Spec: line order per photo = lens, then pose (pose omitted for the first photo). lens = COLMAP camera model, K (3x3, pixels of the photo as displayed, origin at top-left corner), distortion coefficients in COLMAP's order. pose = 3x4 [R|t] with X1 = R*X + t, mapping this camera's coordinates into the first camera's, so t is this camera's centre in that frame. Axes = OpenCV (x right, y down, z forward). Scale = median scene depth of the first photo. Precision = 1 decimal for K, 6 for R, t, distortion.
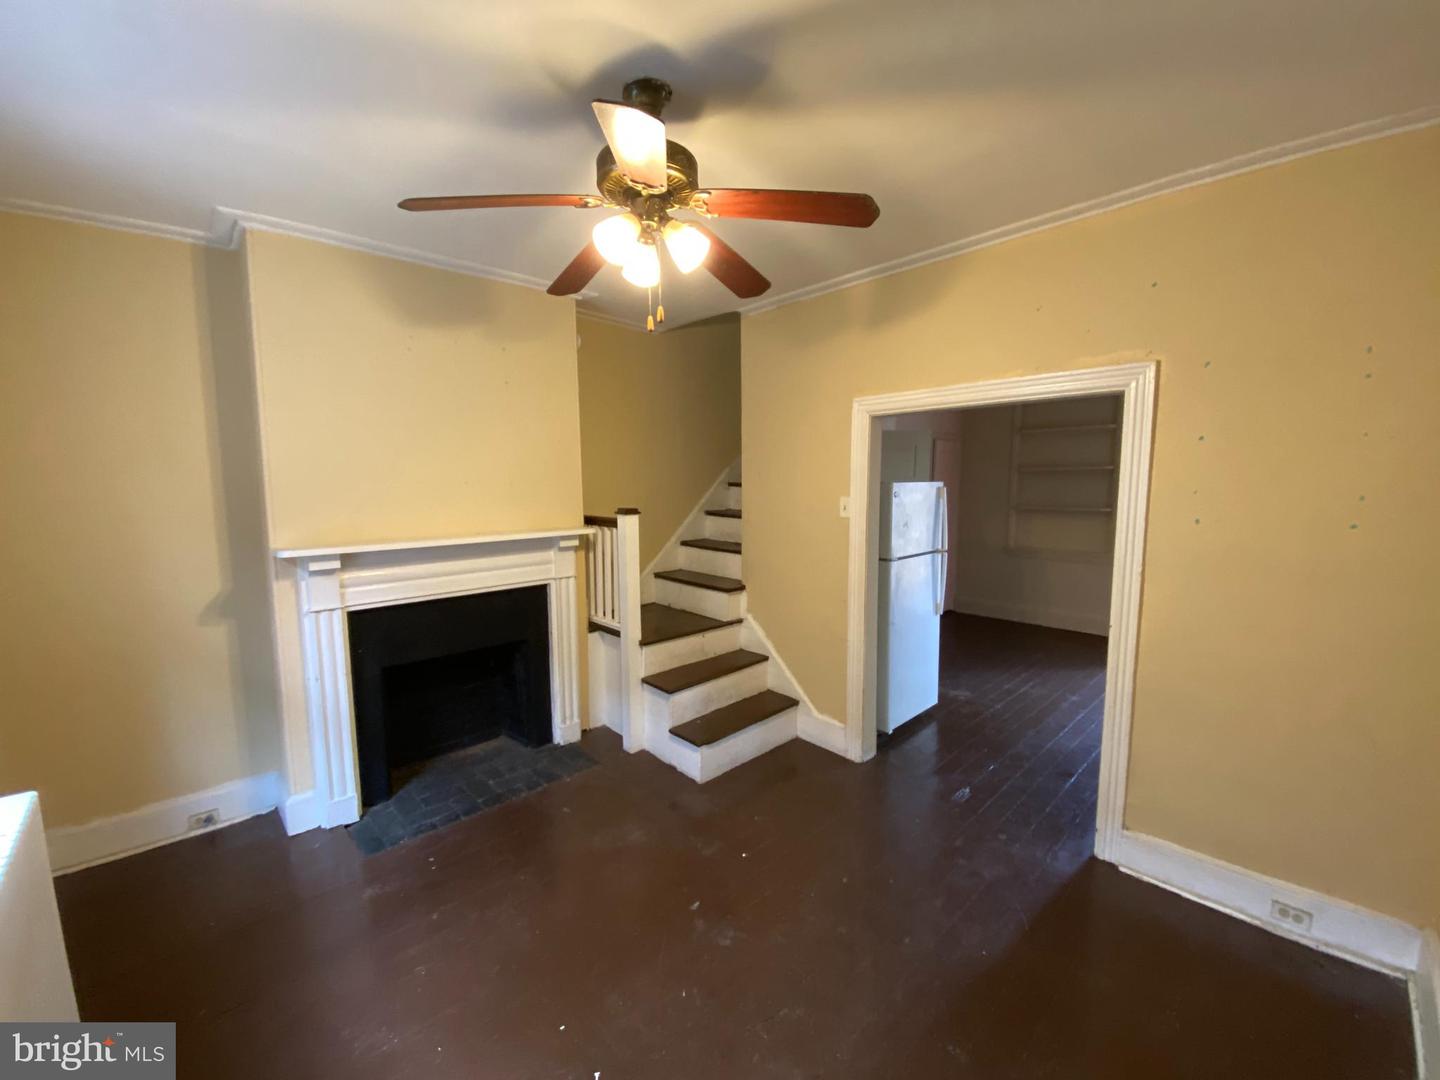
lens RADIAL K [[584.3, 0, 723.9], [0, 584.3, 538.6], [0, 0, 1]] dist [0.061969, -0.041913]
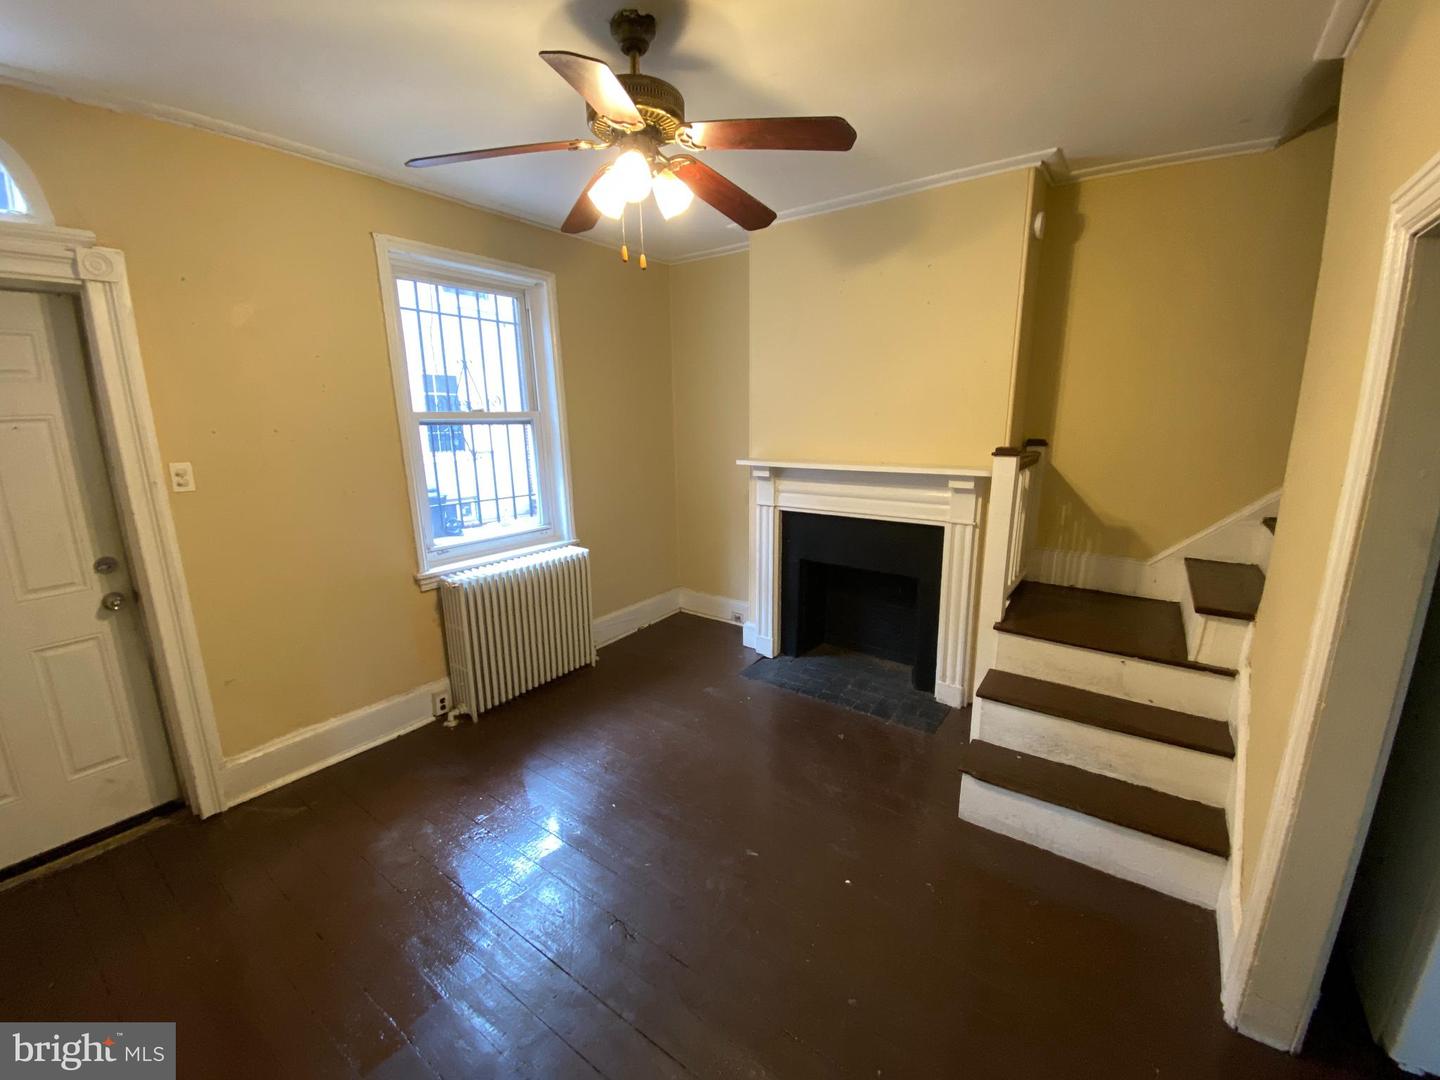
lens RADIAL K [[584.3, 0, 723.9], [0, 584.3, 538.6], [0, 0, 1]] dist [0.061969, -0.041913]
pose [[0.186813, 0.213080, -0.959009, 0.573356], [-0.092471, 0.975674, 0.198769, -0.060824], [0.978034, 0.051548, 0.201972, 0.541166]]
